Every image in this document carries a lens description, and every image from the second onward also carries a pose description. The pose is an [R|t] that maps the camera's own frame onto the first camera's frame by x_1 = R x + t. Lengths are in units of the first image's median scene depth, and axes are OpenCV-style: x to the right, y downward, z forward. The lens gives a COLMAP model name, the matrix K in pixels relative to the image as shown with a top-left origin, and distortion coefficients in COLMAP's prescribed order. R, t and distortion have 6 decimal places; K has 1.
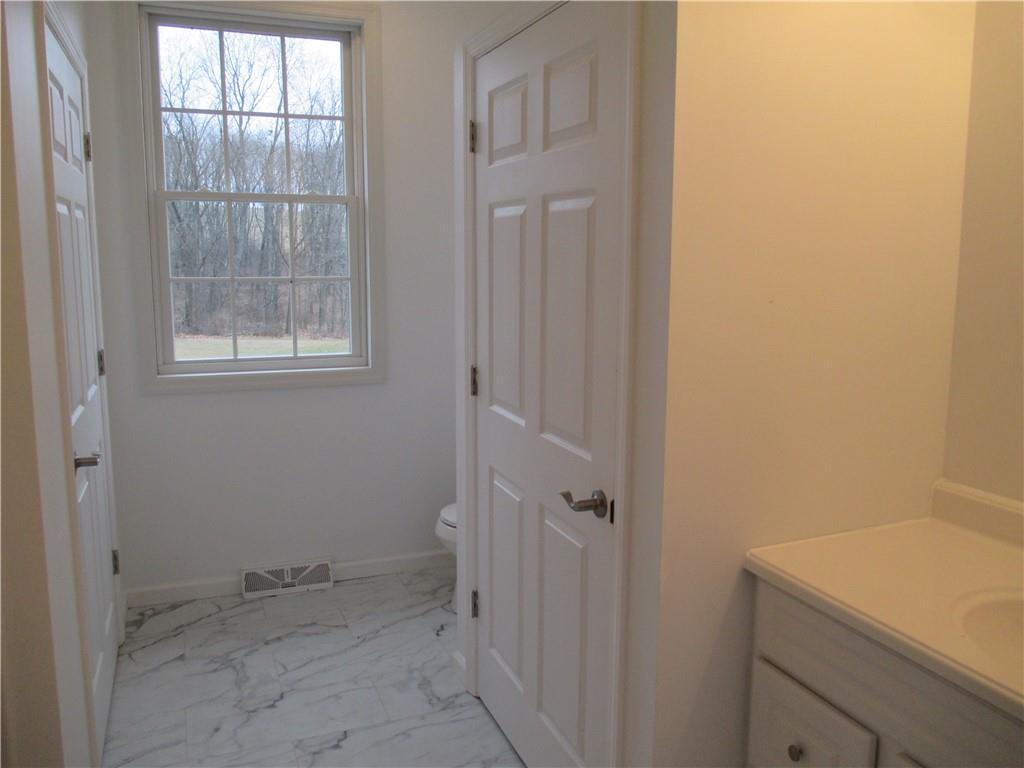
lens RADIAL K [[858.0, 0, 521.9], [0, 858.0, 367.4], [0, 0, 1]] dist [-0.052506, 0.026419]
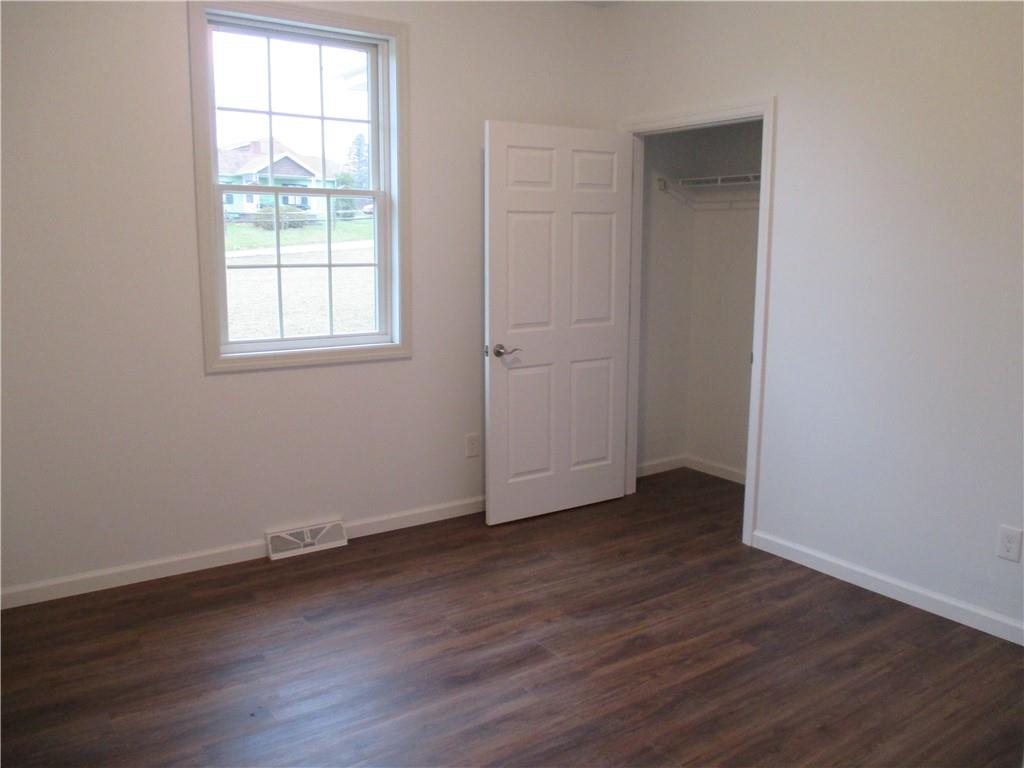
lens RADIAL K [[858.0, 0, 507.9], [0, 858.0, 377.2], [0, 0, 1]] dist [-0.052506, 0.026419]
pose [[0.968369, -0.035816, 0.246938, -0.292555], [0.028837, 0.999078, 0.031821, 0.011895], [-0.247850, -0.023693, 0.968509, -0.125834]]
